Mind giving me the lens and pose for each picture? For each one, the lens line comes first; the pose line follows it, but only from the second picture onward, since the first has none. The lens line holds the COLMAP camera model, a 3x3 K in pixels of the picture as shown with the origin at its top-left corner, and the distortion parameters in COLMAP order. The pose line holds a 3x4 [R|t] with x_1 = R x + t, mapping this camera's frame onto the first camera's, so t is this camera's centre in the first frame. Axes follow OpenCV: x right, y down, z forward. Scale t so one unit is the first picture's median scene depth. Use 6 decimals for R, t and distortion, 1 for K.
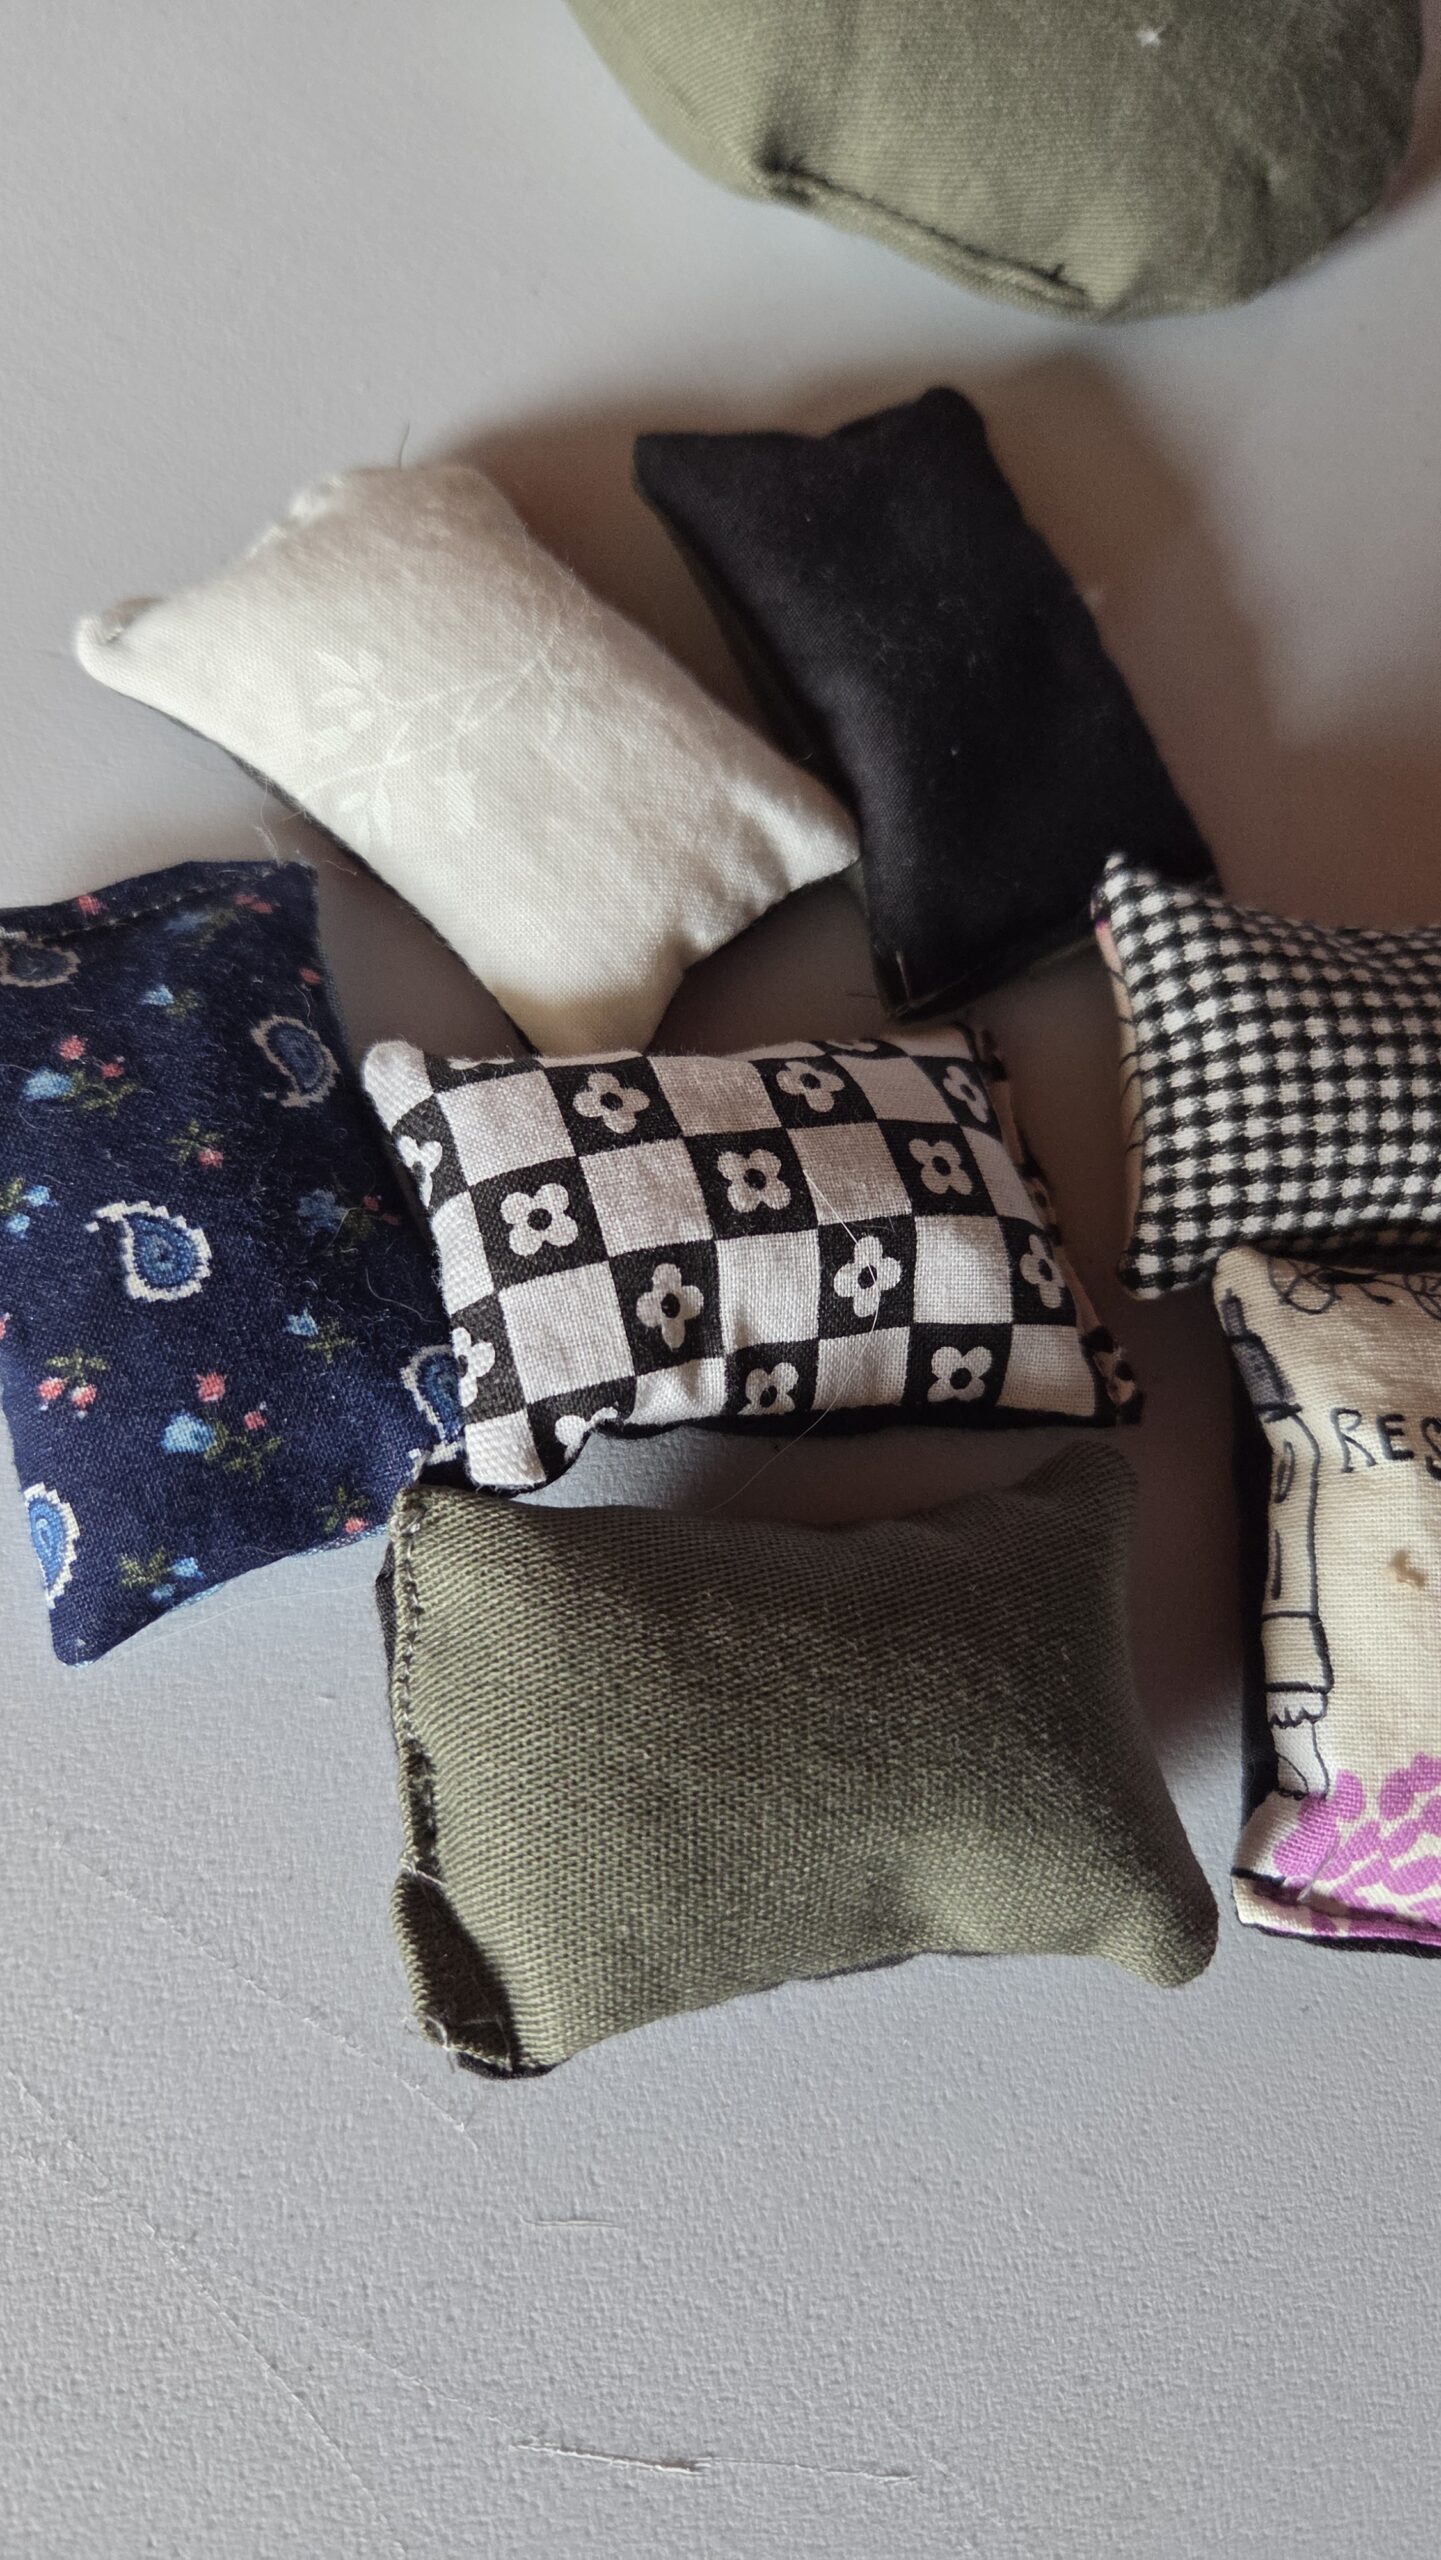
lens RADIAL K [[1793.3, 0, 720.5], [0, 1793.3, 1280.0], [0, 0, 1]] dist [-0.007345, -0.003183]
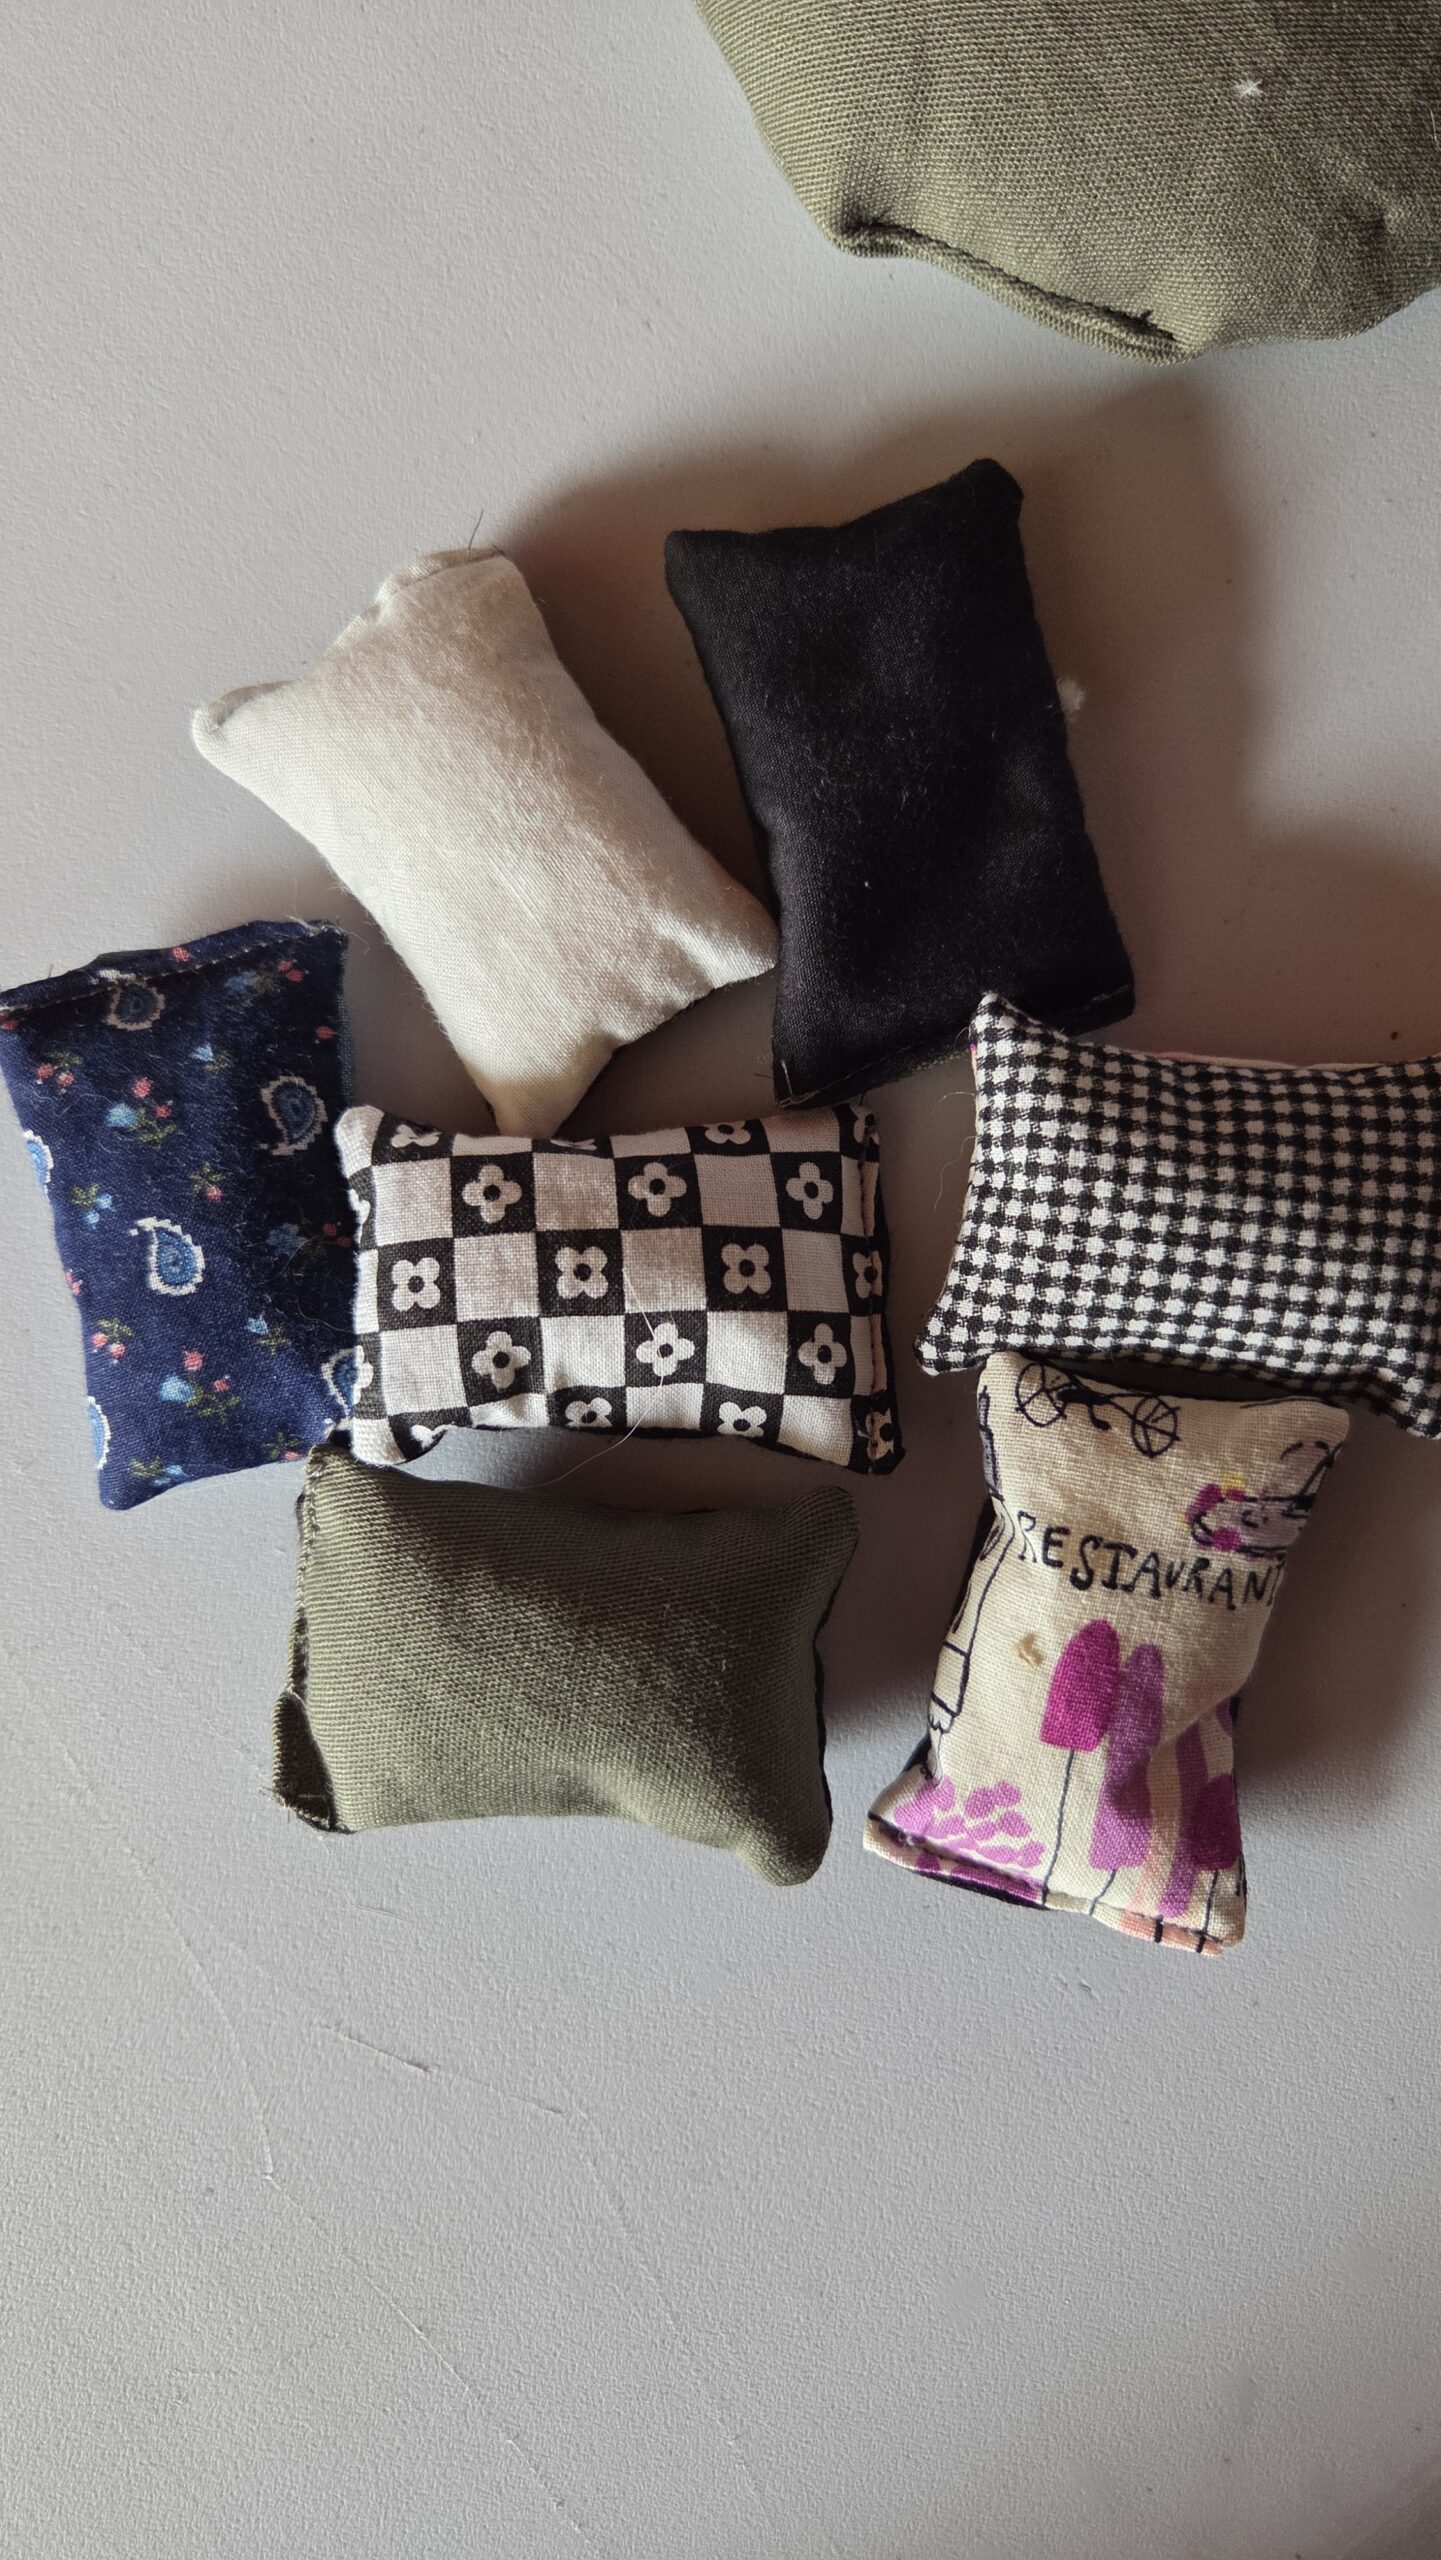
lens RADIAL K [[1707.6, 0, 687.0], [0, 1707.6, 1287.1], [0, 0, 1]] dist [0.011457, 0.001638]
pose [[0.948820, 0.189705, -0.252493, 0.402943], [-0.112335, 0.949929, 0.291575, -0.411595], [0.295163, -0.248288, 0.922622, -0.144575]]
